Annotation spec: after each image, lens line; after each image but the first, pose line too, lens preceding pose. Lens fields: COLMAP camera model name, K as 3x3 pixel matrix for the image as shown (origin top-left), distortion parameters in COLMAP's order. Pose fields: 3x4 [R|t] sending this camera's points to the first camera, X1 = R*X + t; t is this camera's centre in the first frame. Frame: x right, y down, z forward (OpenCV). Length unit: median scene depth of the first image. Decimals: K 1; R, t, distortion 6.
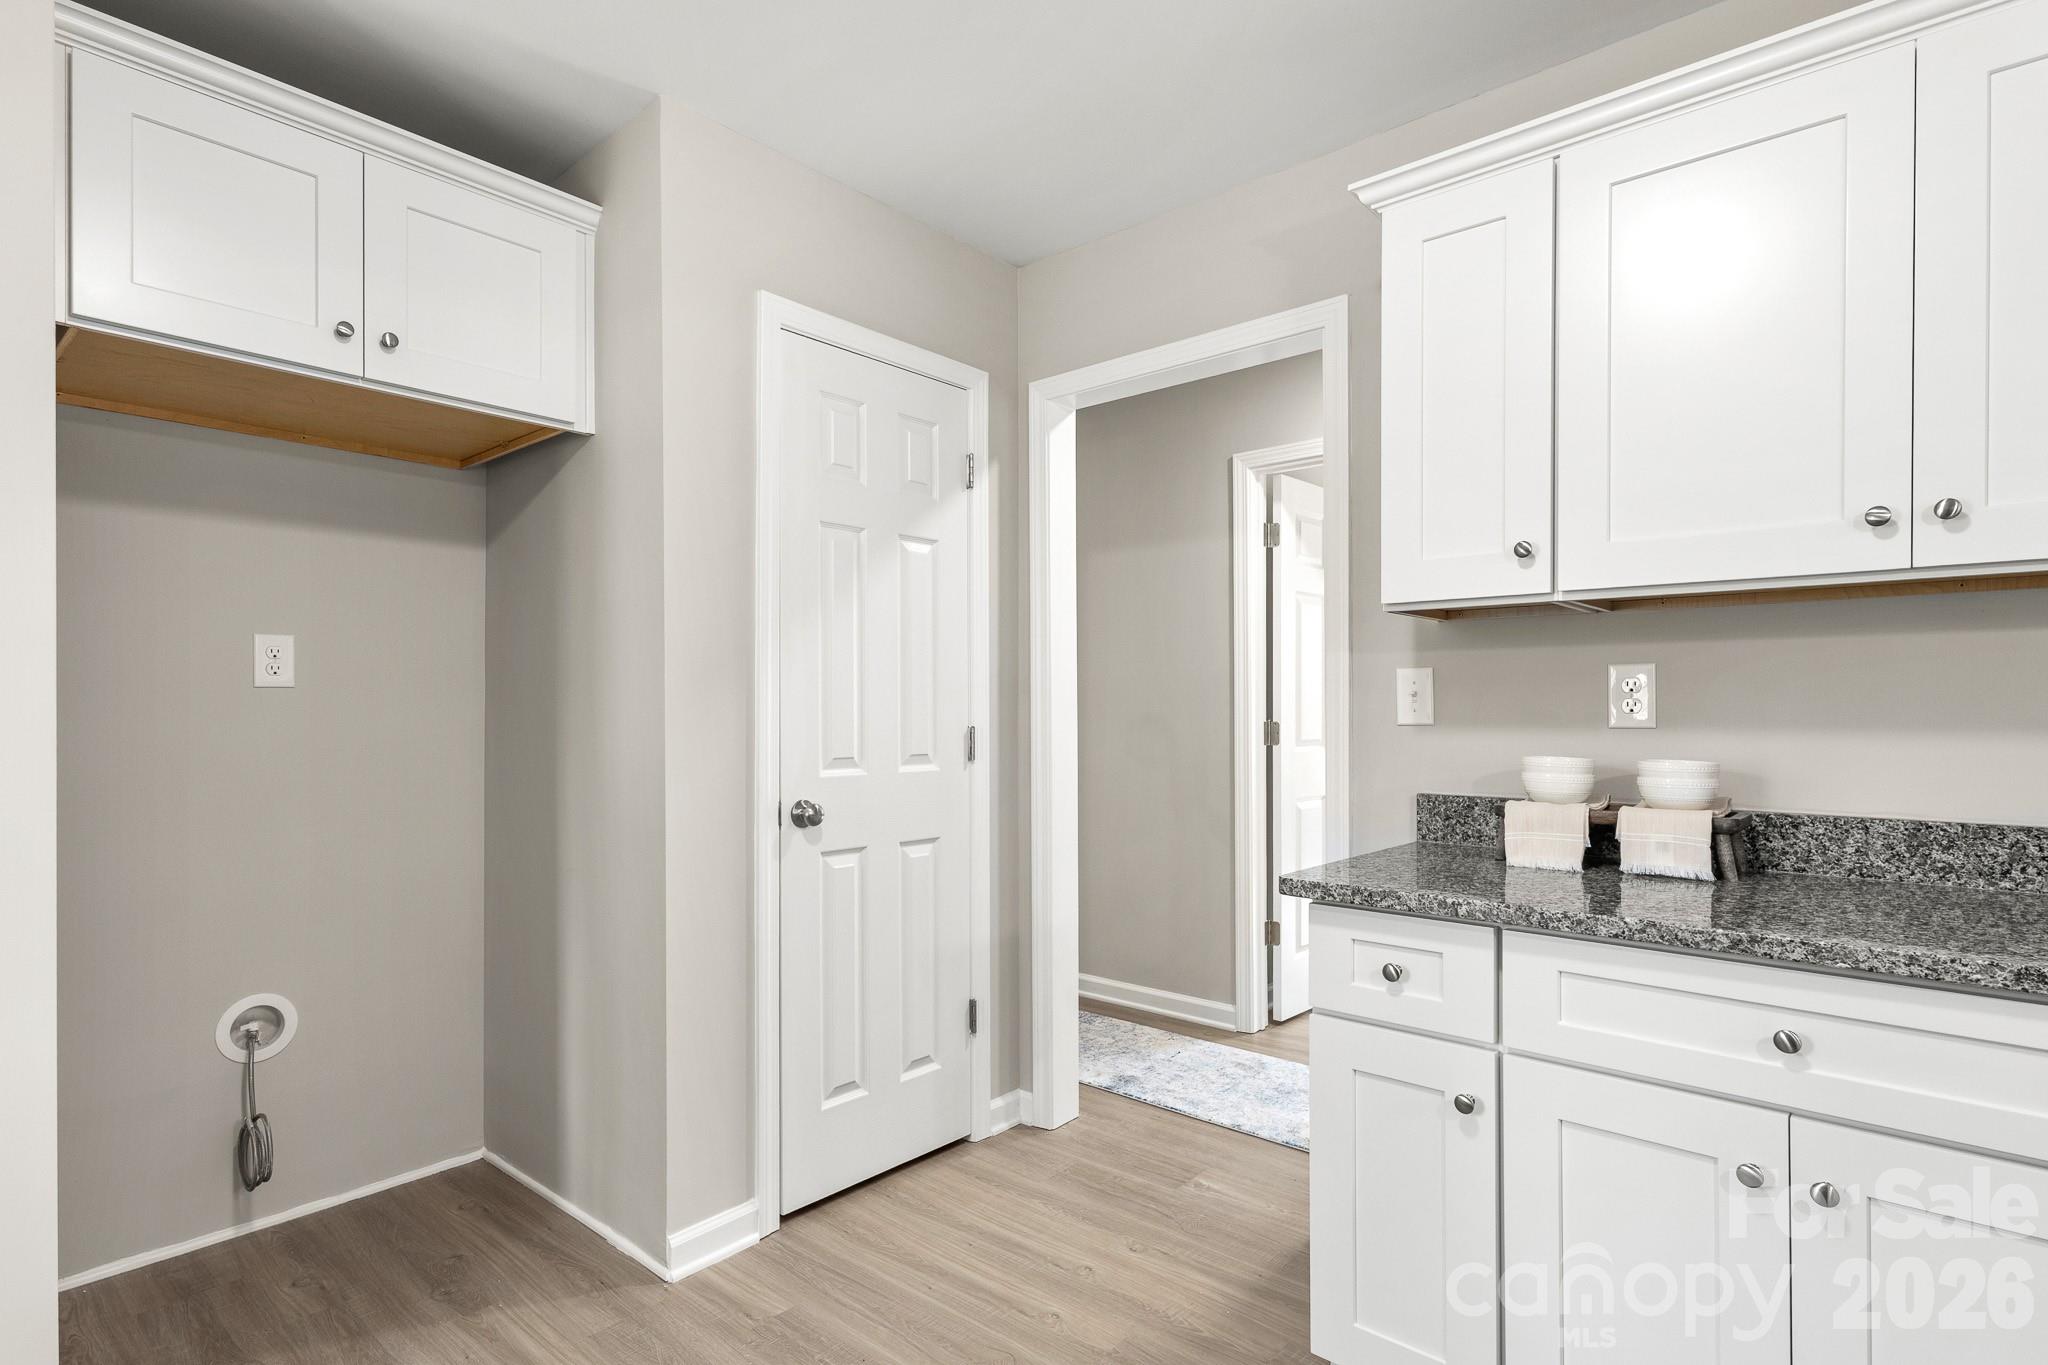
lens RADIAL K [[1025.6, 0, 1029.2], [0, 1025.6, 704.7], [0, 0, 1]] dist [0.005239, 0.000512]
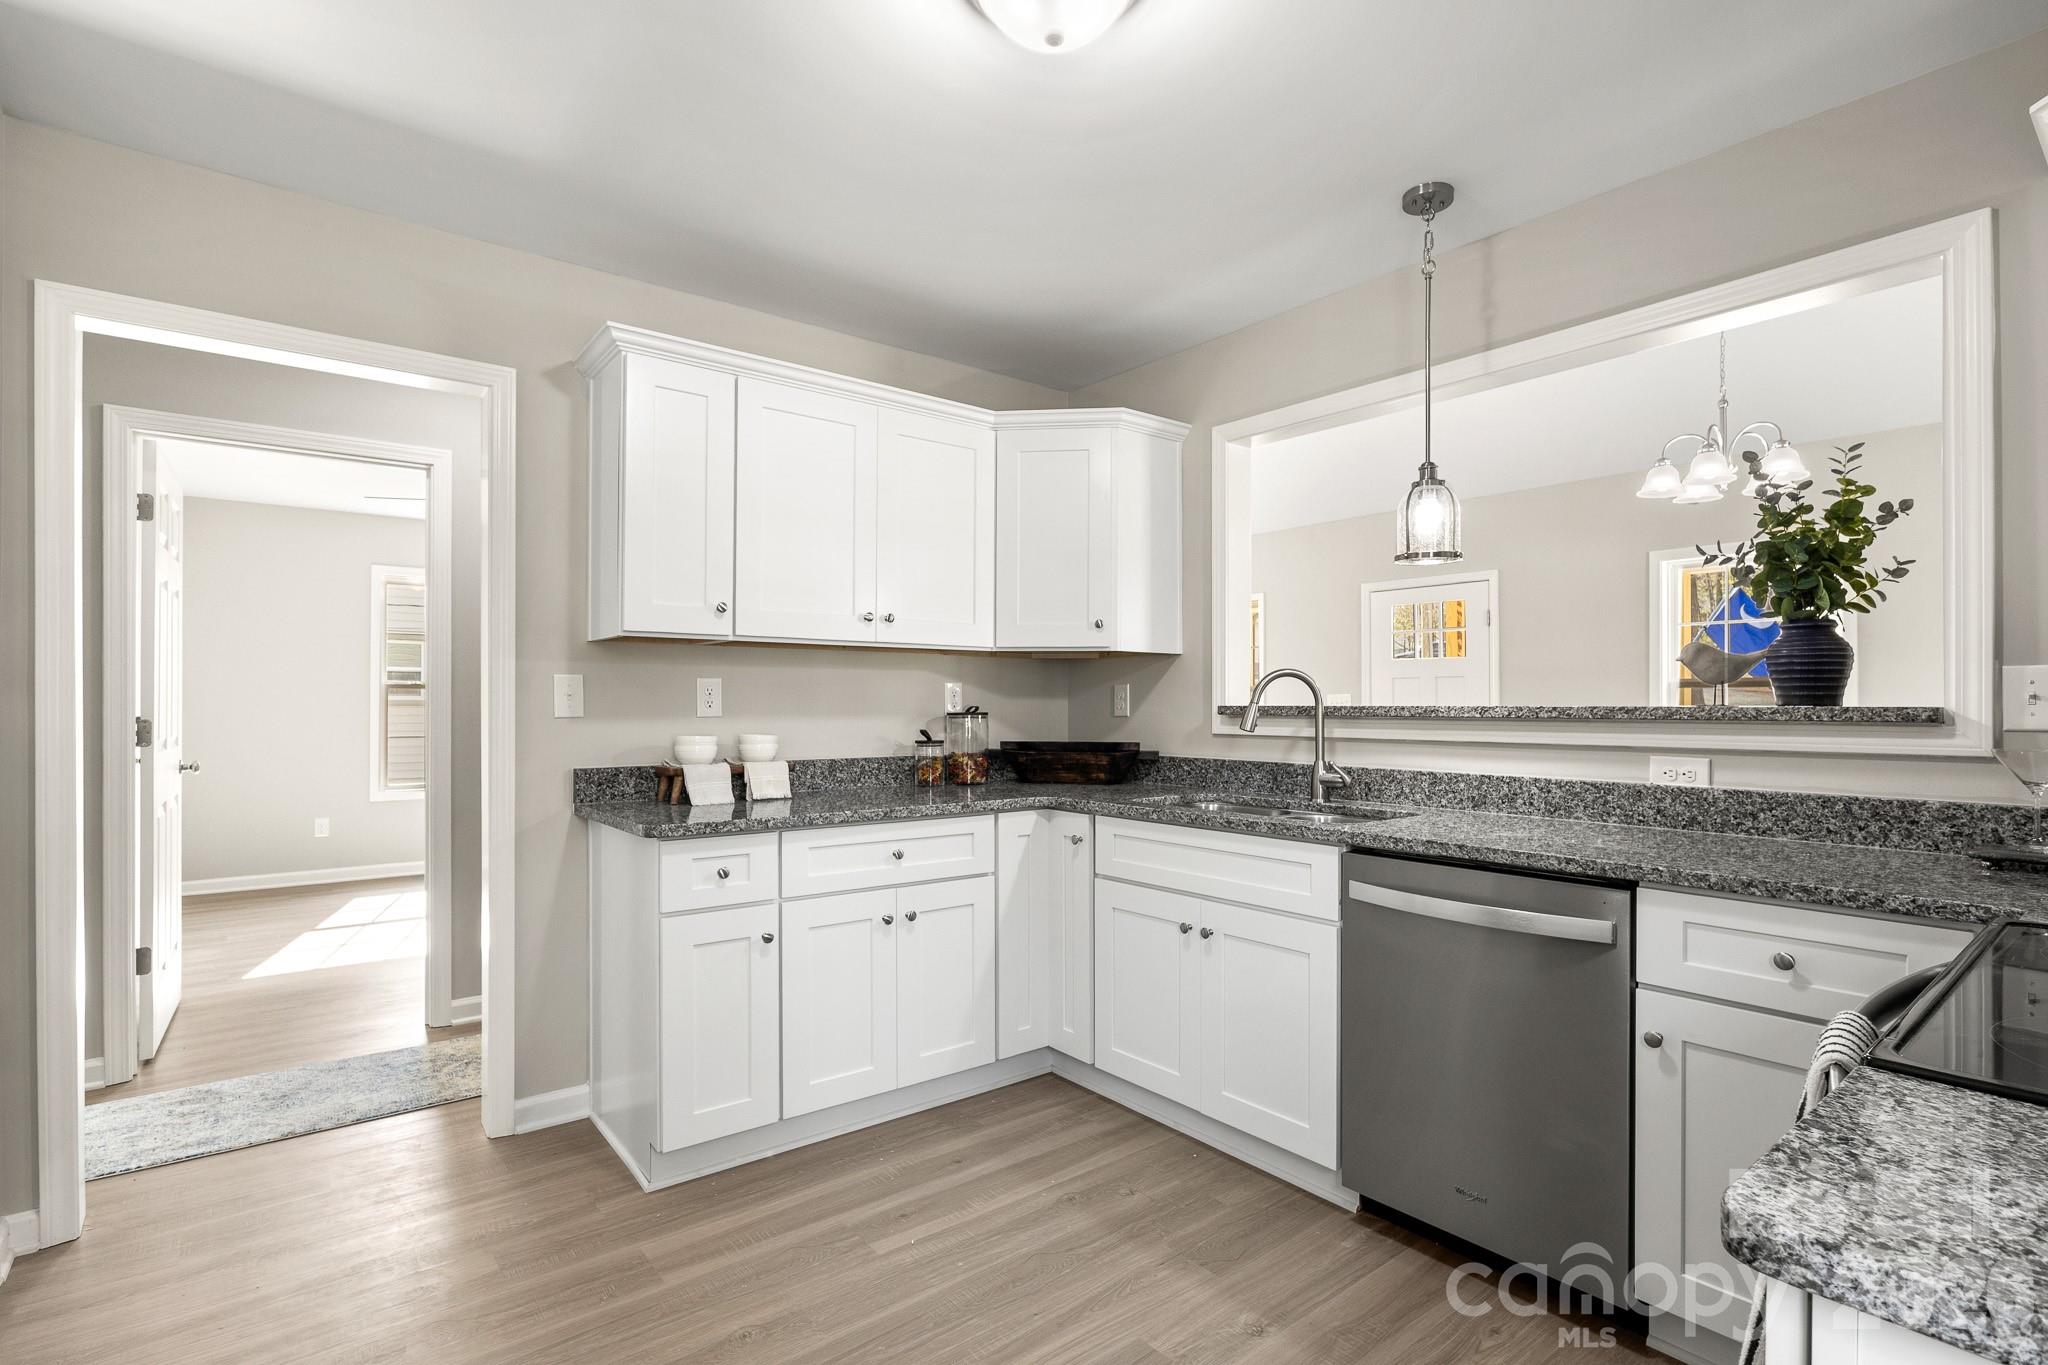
lens RADIAL K [[1007.9, 0, 1037.7], [0, 1007.9, 711.3], [0, 0, 1]] dist [-0.003874, -0.000081]
pose [[0.173904, -0.011548, 0.984695, -1.024863], [-0.008423, 0.999877, 0.013213, -0.012810], [-0.984727, -0.010592, 0.173785, 0.237845]]
